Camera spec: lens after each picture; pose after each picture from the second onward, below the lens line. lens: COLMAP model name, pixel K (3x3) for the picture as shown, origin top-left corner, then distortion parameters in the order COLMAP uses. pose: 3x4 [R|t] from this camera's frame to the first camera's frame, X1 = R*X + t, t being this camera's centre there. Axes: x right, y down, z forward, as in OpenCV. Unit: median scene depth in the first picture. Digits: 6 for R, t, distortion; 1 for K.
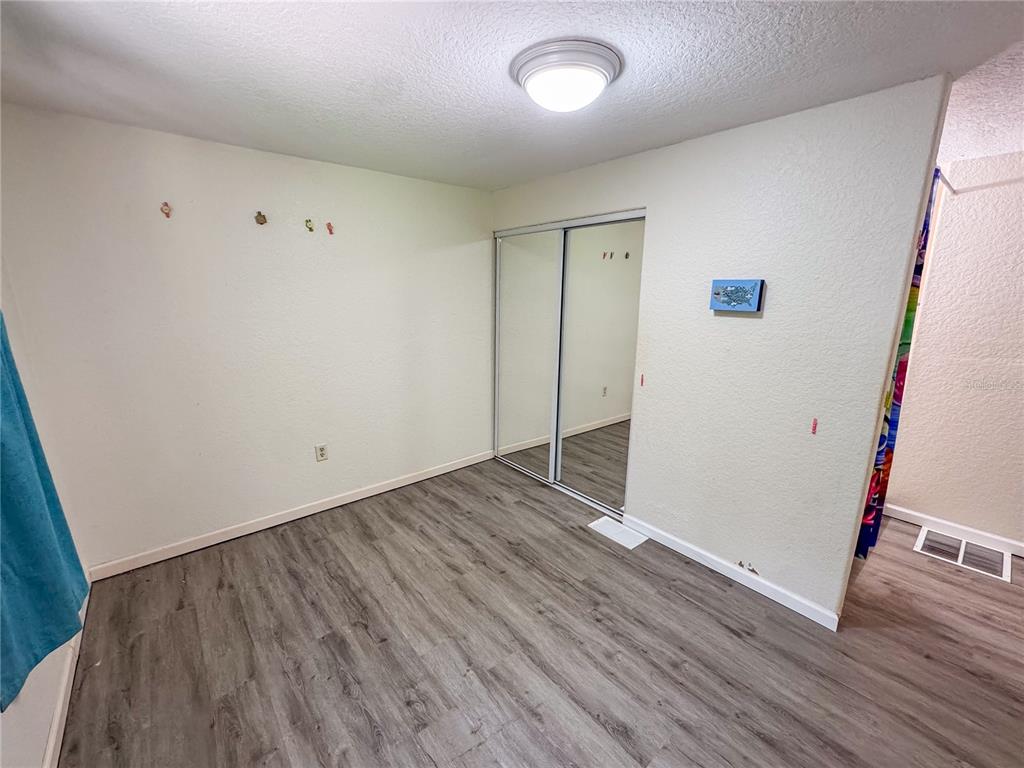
lens RADIAL K [[424.9, 0, 512.0], [0, 424.9, 384.0], [0, 0, 1]] dist [-0.002123, -0.000226]
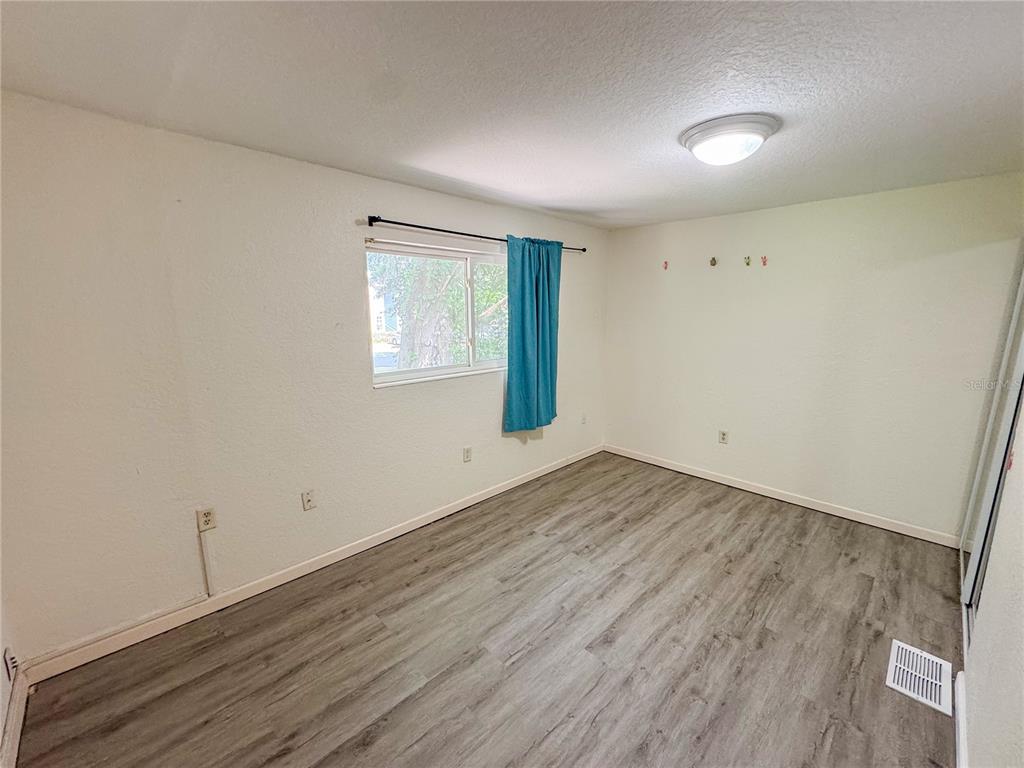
lens RADIAL K [[421.3, 0, 512.4], [0, 421.3, 386.8], [0, 0, 1]] dist [-0.000567, -0.000079]
pose [[0.078246, 0.178312, -0.980858, 1.032244], [-0.218385, 0.963044, 0.157653, -0.063829], [0.972721, 0.201869, 0.114295, 0.298492]]
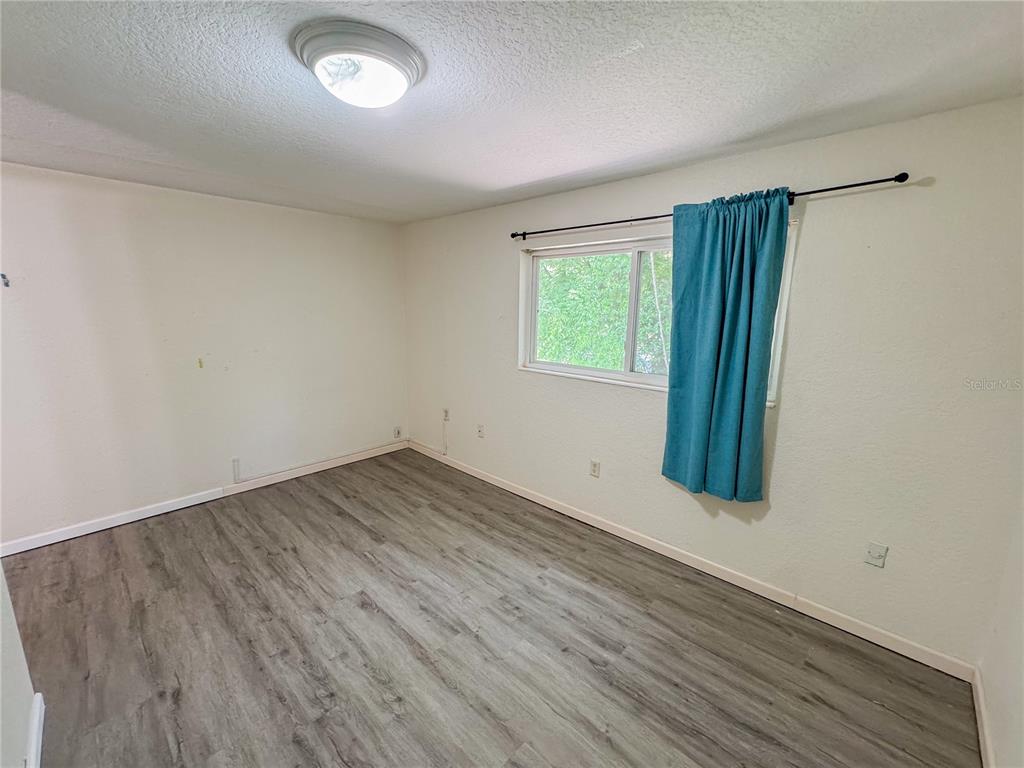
lens RADIAL K [[424.9, 0, 512.0], [0, 424.9, 384.0], [0, 0, 1]] dist [-0.002123, -0.000226]
pose [[-0.993573, 0.004056, -0.113119, -0.059016], [-0.040836, 0.919210, 0.391645, -0.352752], [0.105569, 0.393747, -0.913137, 1.555321]]
